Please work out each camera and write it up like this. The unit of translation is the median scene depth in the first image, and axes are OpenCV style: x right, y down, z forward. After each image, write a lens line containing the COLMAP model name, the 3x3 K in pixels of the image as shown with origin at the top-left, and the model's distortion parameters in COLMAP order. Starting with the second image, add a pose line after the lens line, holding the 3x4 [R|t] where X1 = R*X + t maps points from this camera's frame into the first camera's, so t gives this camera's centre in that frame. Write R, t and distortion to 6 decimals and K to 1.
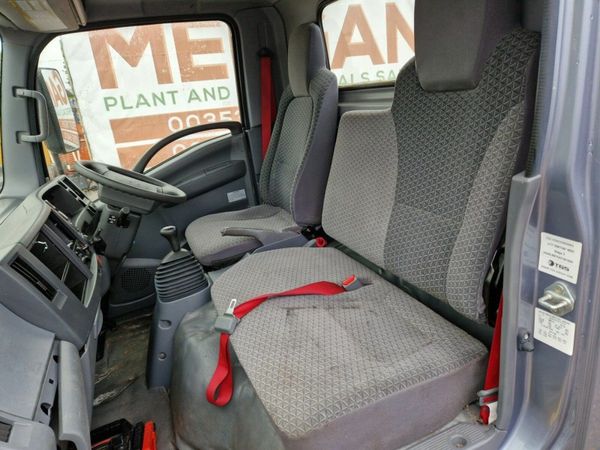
lens RADIAL K [[401.2, 0, 299.2], [0, 401.2, 222.3], [0, 0, 1]] dist [0.060778, -0.051158]
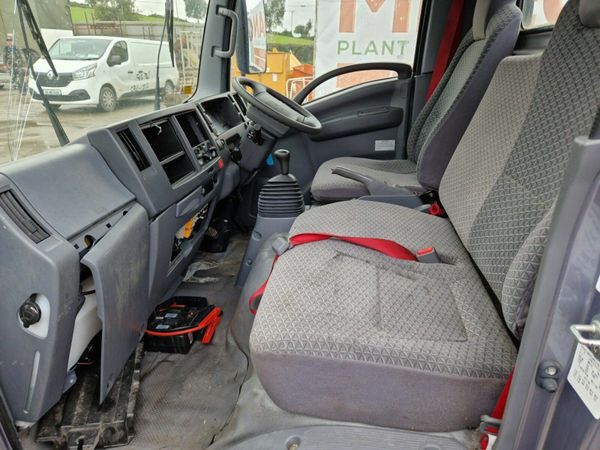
lens RADIAL K [[401.2, 0, 297.1], [0, 401.2, 226.7], [0, 0, 1]] dist [0.060778, -0.051158]
pose [[0.844745, 0.306052, -0.439019, 0.200569], [-0.258102, 0.951616, 0.166767, 0.015690], [0.468816, -0.027564, 0.882866, 0.076389]]
